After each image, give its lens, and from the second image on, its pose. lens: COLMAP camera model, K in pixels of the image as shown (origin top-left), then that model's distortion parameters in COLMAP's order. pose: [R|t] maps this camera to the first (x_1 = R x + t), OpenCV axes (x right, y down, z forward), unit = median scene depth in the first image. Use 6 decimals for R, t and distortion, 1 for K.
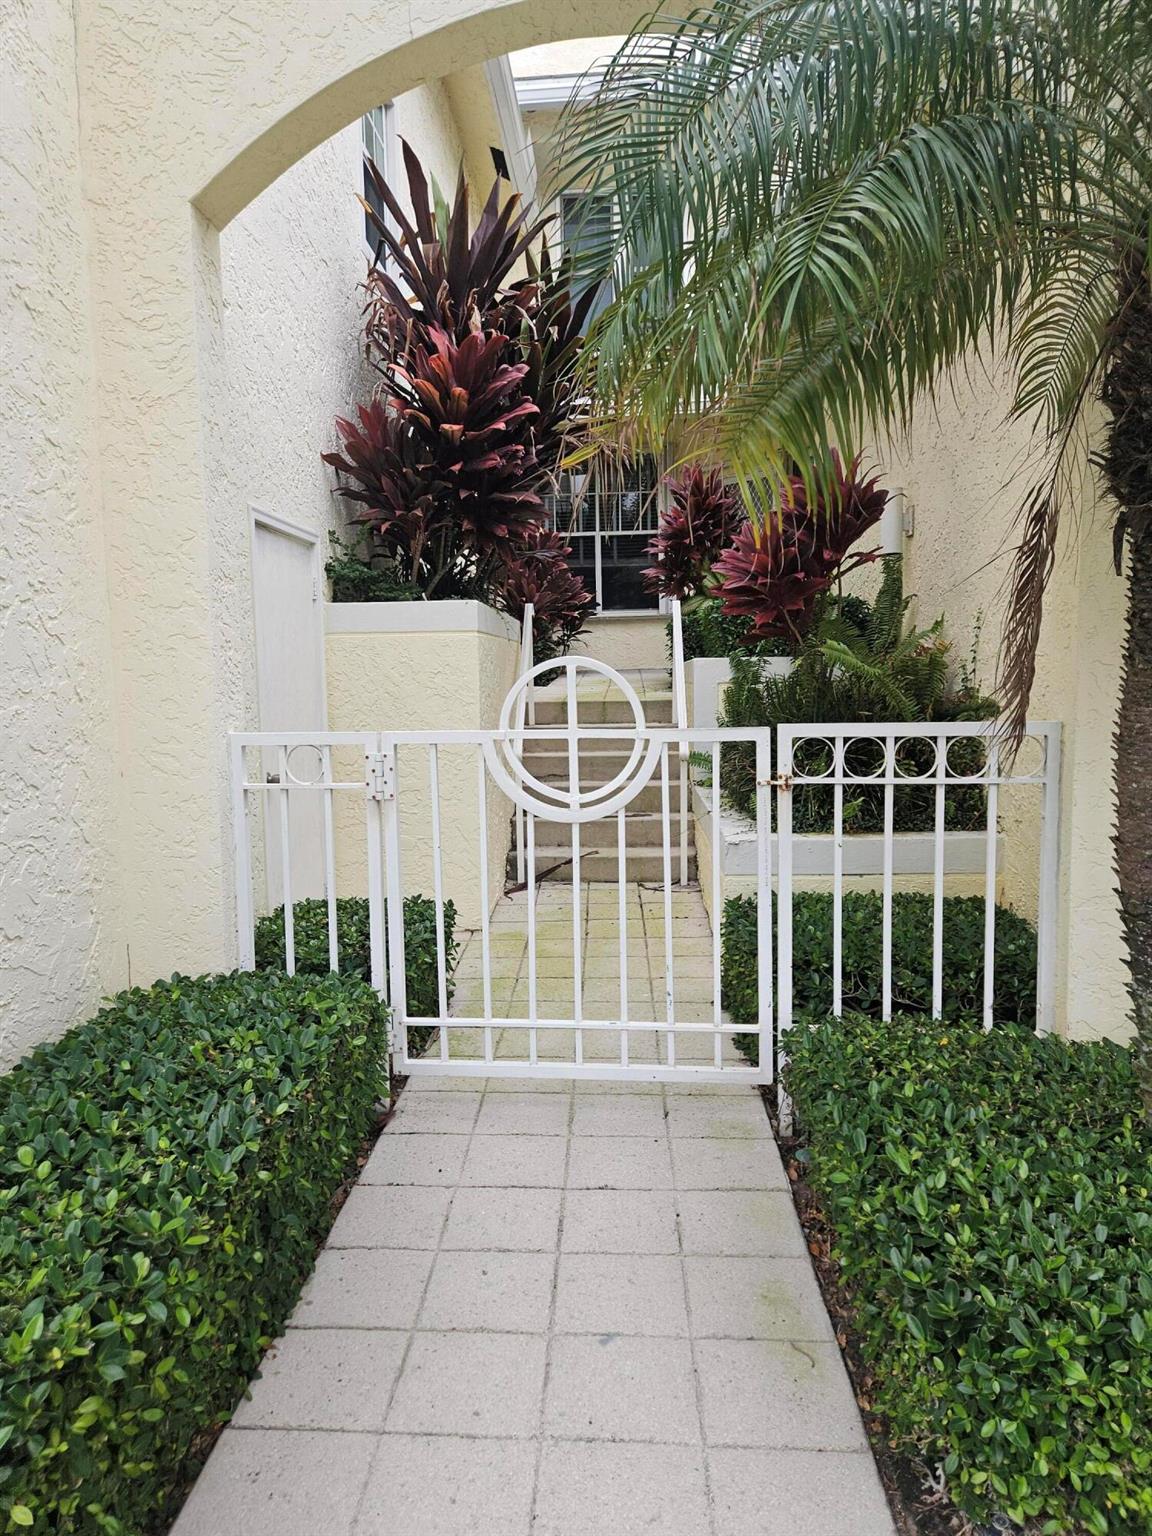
lens RADIAL K [[1036.9, 0, 572.6], [0, 1036.9, 769.7], [0, 0, 1]] dist [0.049599, -0.020244]
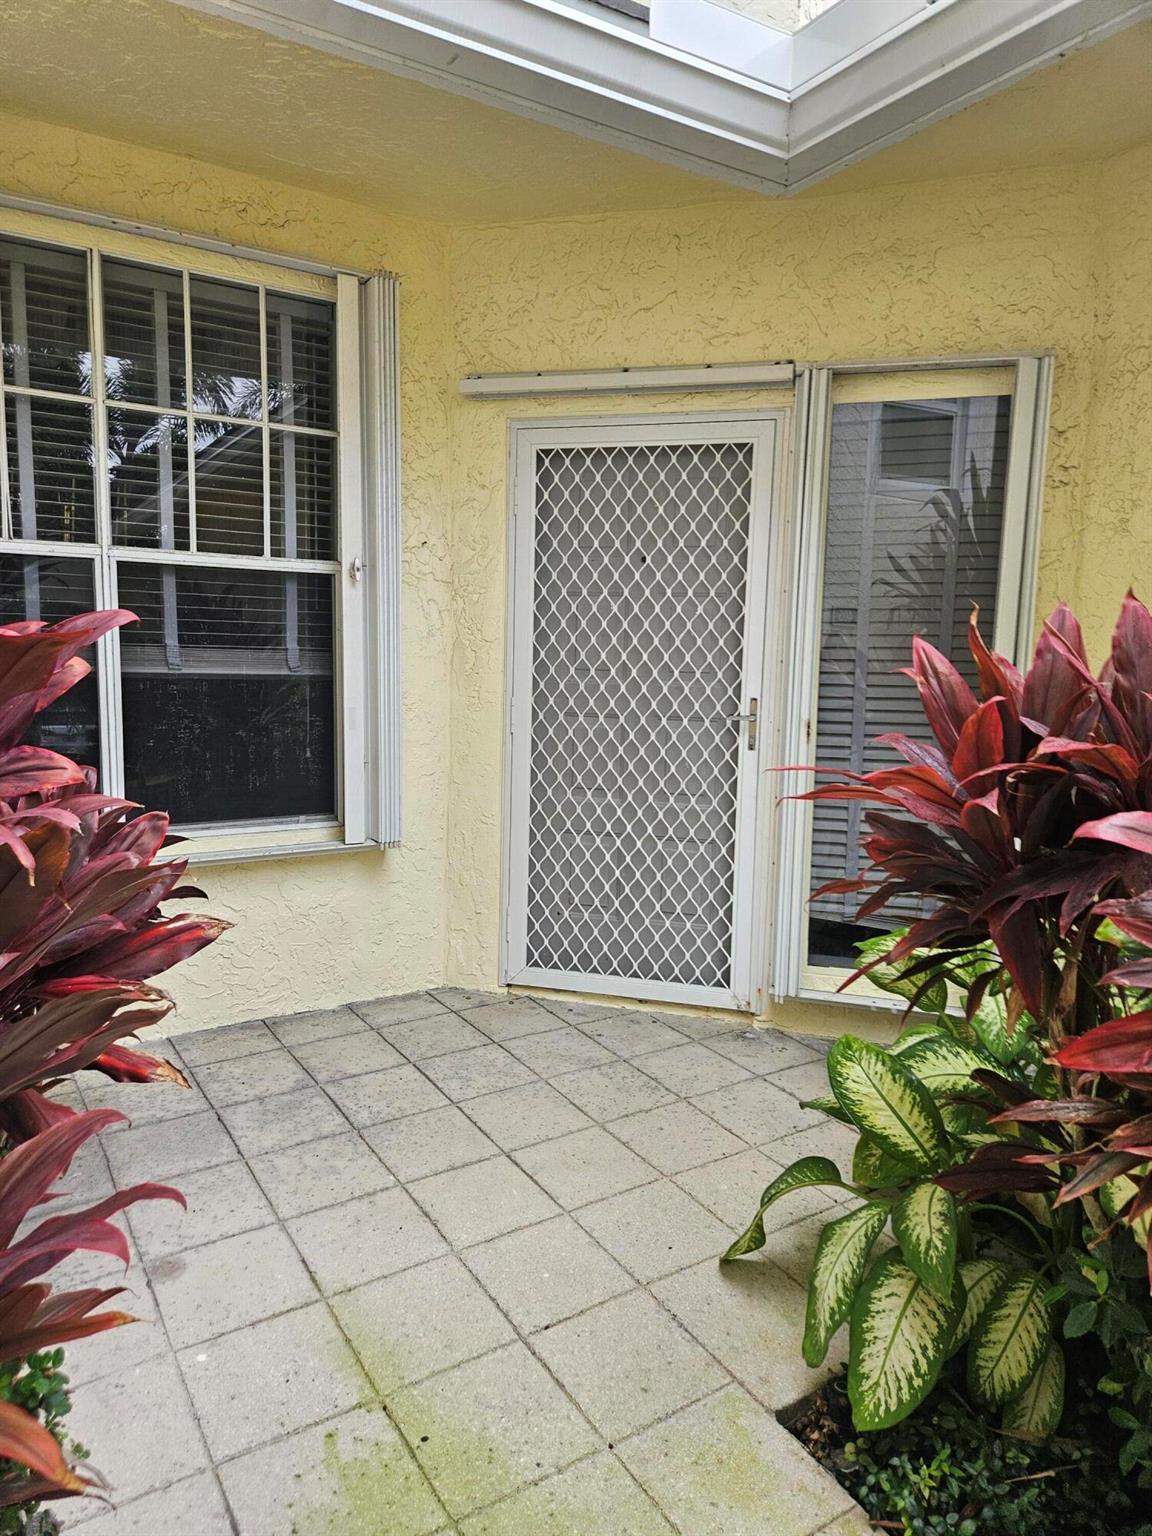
lens RADIAL K [[1036.9, 0, 569.5], [0, 1036.9, 762.6], [0, 0, 1]] dist [0.049599, -0.020244]
pose [[0.830374, -0.021158, 0.556804, -0.031215], [0.007562, 0.999615, 0.026707, -0.198203], [-0.557155, -0.017966, 0.830214, 0.782302]]
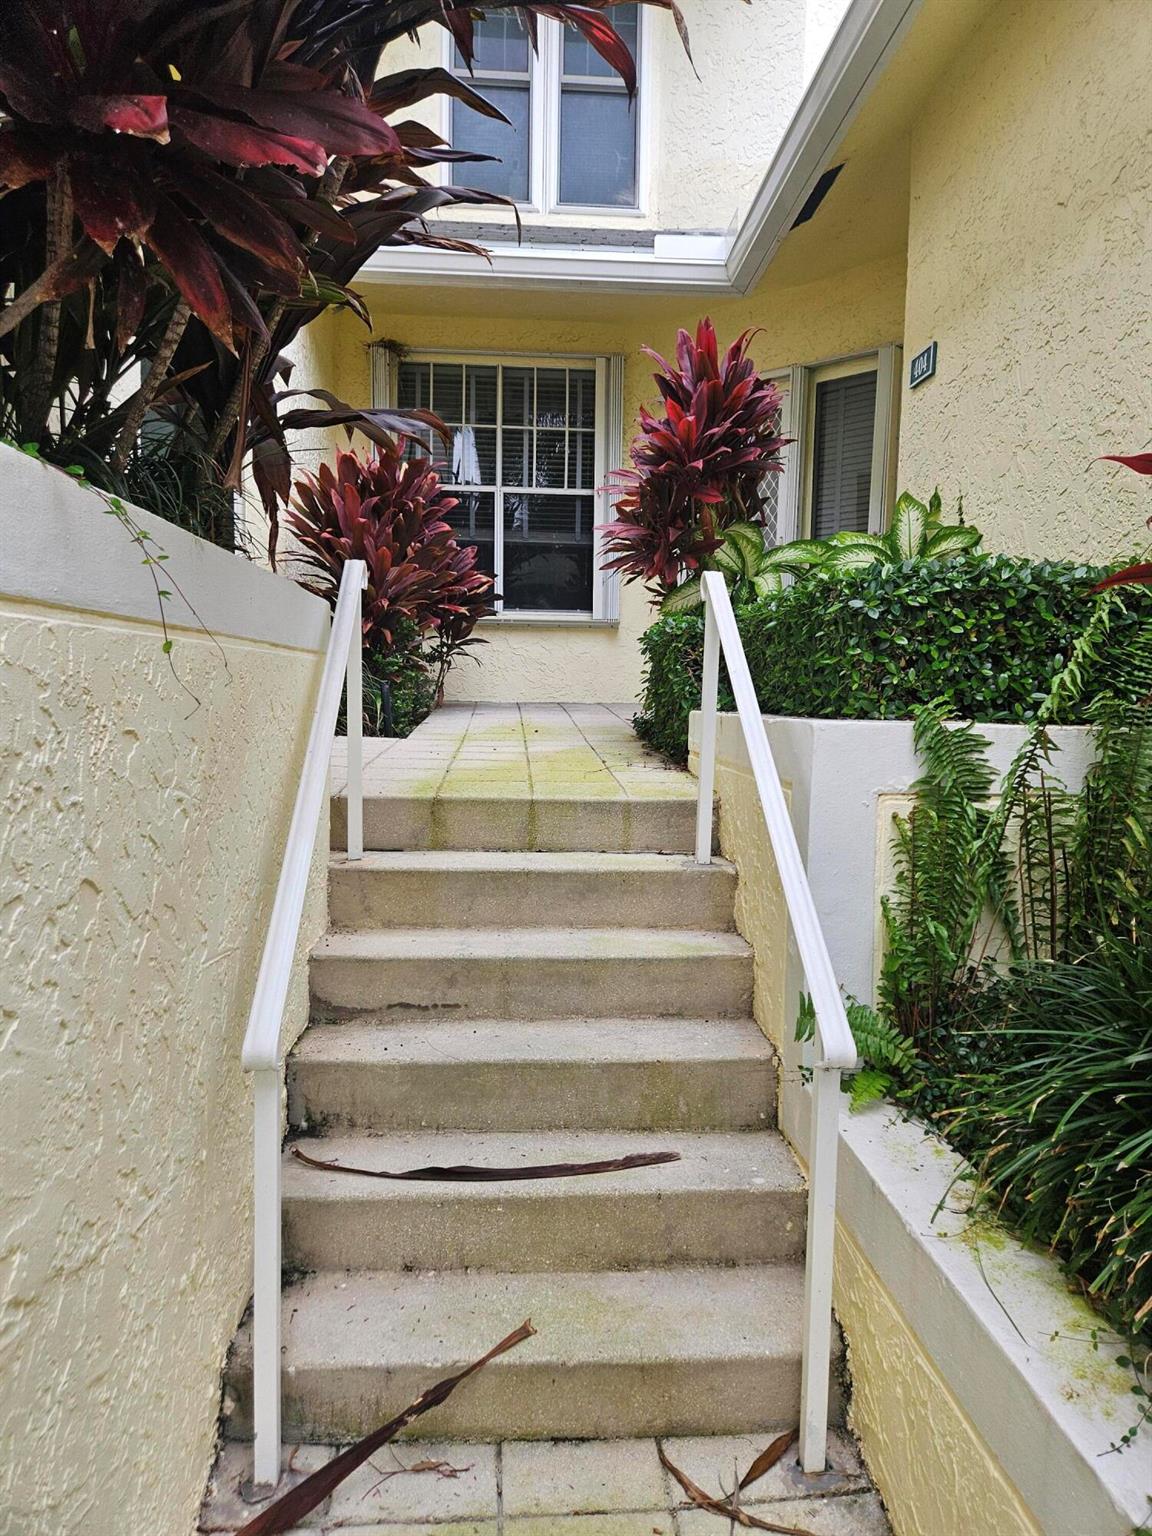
lens RADIAL K [[1036.9, 0, 579.3], [0, 1036.9, 765.2], [0, 0, 1]] dist [0.049599, -0.020244]
pose [[0.991657, 0.026691, 0.126111, -0.003346], [-0.024416, 0.999511, -0.019551, -0.050539], [-0.126571, 0.016309, 0.991823, 0.398637]]
